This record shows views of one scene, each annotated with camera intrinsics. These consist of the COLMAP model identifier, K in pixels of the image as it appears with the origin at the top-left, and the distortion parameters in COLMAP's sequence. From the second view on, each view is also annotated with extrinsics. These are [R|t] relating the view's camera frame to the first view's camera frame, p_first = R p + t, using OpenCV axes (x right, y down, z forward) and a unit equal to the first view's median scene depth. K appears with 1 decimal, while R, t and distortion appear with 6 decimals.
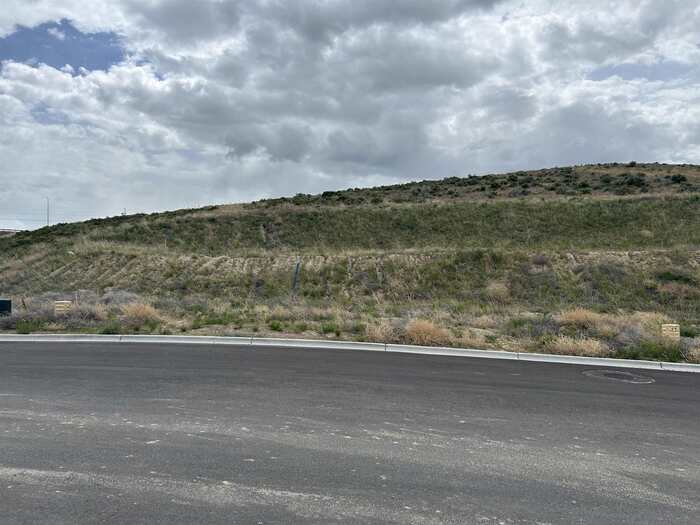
lens RADIAL K [[524.5, 0, 350.0], [0, 524.5, 262.5], [0, 0, 1]] dist [0.110344, -0.159156]
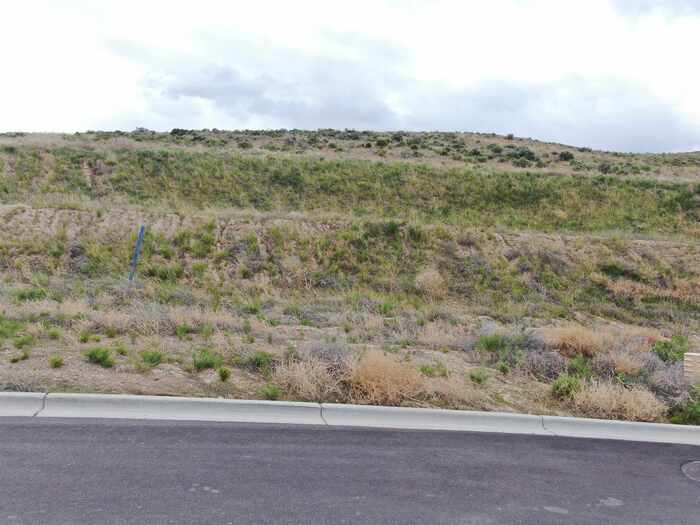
lens RADIAL K [[577.9, 0, 350.0], [0, 577.9, 262.5], [0, 0, 1]] dist [-0.011891, -0.000415]
pose [[0.963920, 0.048604, 0.261719, -0.023772], [-0.066807, 0.995893, 0.061105, -0.009302], [-0.257674, -0.076385, 0.963208, 0.166801]]
